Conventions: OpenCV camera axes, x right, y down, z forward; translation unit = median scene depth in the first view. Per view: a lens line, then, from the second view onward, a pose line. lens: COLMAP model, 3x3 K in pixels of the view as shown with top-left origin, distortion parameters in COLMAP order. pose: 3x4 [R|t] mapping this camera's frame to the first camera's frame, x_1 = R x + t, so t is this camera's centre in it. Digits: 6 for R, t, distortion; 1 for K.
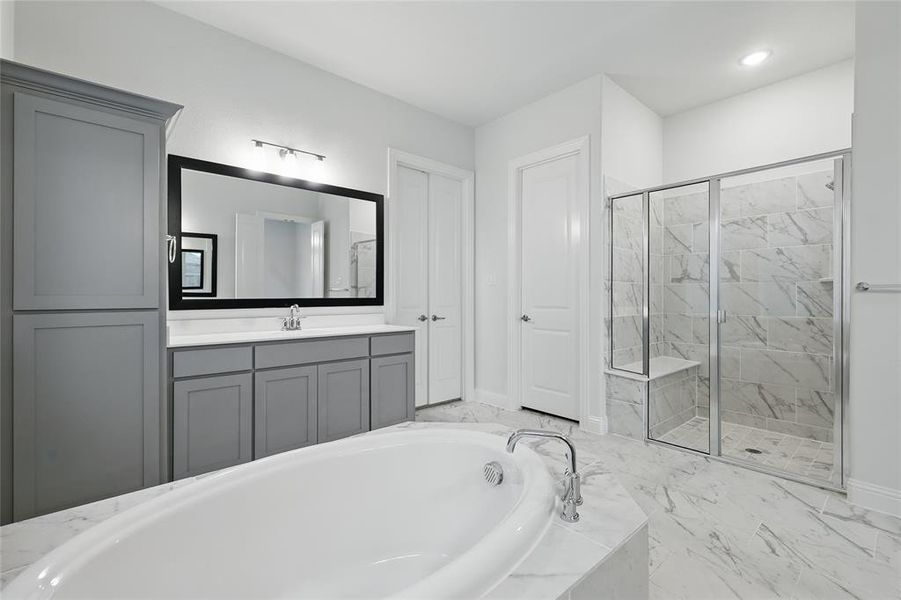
lens RADIAL K [[397.6, 0, 451.7], [0, 397.6, 296.1], [0, 0, 1]] dist [0.004701, 0.000011]
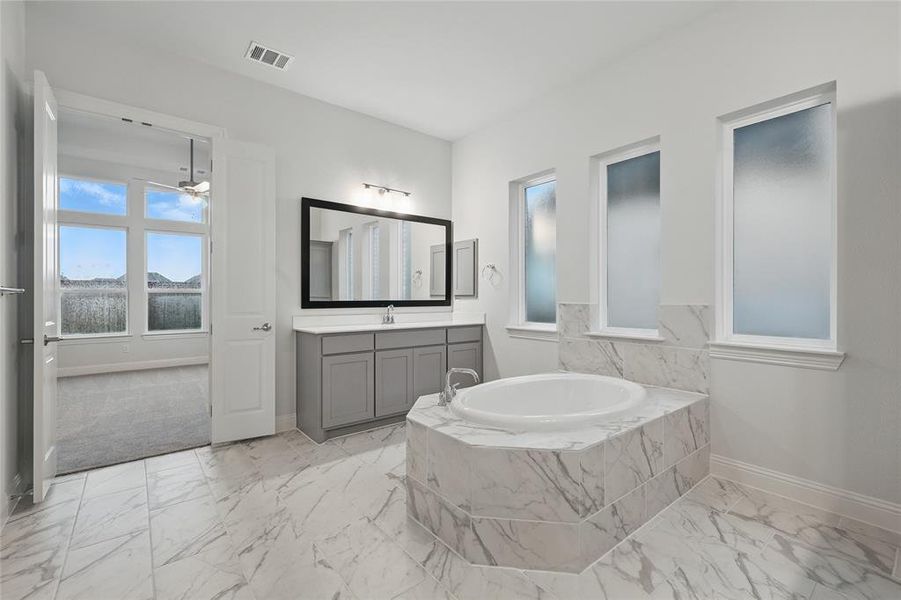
lens RADIAL K [[393.2, 0, 450.8], [0, 393.2, 297.4], [0, 0, 1]] dist [0.001201, 0.000619]
pose [[-0.998878, 0.003431, 0.047238, 0.068694], [0.003278, 0.999989, -0.003308, -0.000532], [-0.047249, -0.003149, -0.998878, 1.073840]]
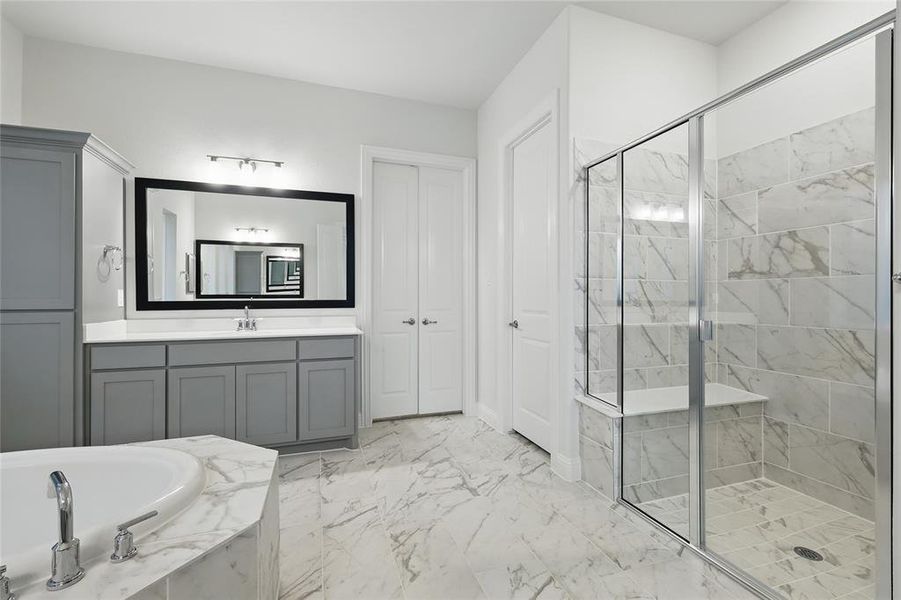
lens RADIAL K [[393.2, 0, 450.8], [0, 393.2, 297.4], [0, 0, 1]] dist [0.001201, 0.000619]
pose [[0.923075, -0.001097, -0.384620, 0.444246], [0.001333, 0.999999, 0.000349, -0.002347], [0.384619, -0.000835, 0.923075, 0.216321]]
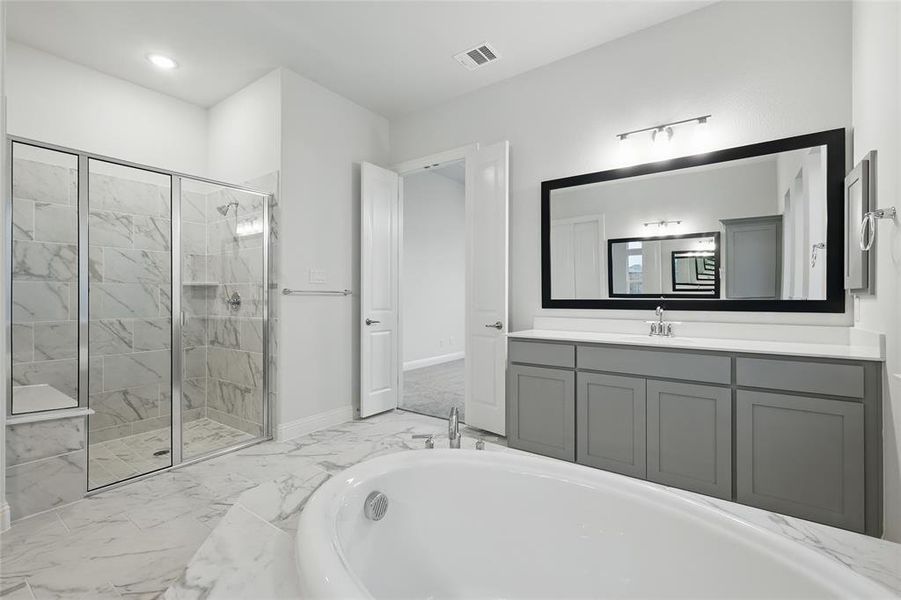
lens RADIAL K [[397.6, 0, 451.7], [0, 397.6, 296.1], [0, 0, 1]] dist [0.004701, 0.000011]
pose [[-0.221089, 0.002737, 0.975250, -0.348192], [0.001248, 0.999996, -0.002523, -0.001212], [-0.975253, 0.000659, -0.221091, 0.466343]]
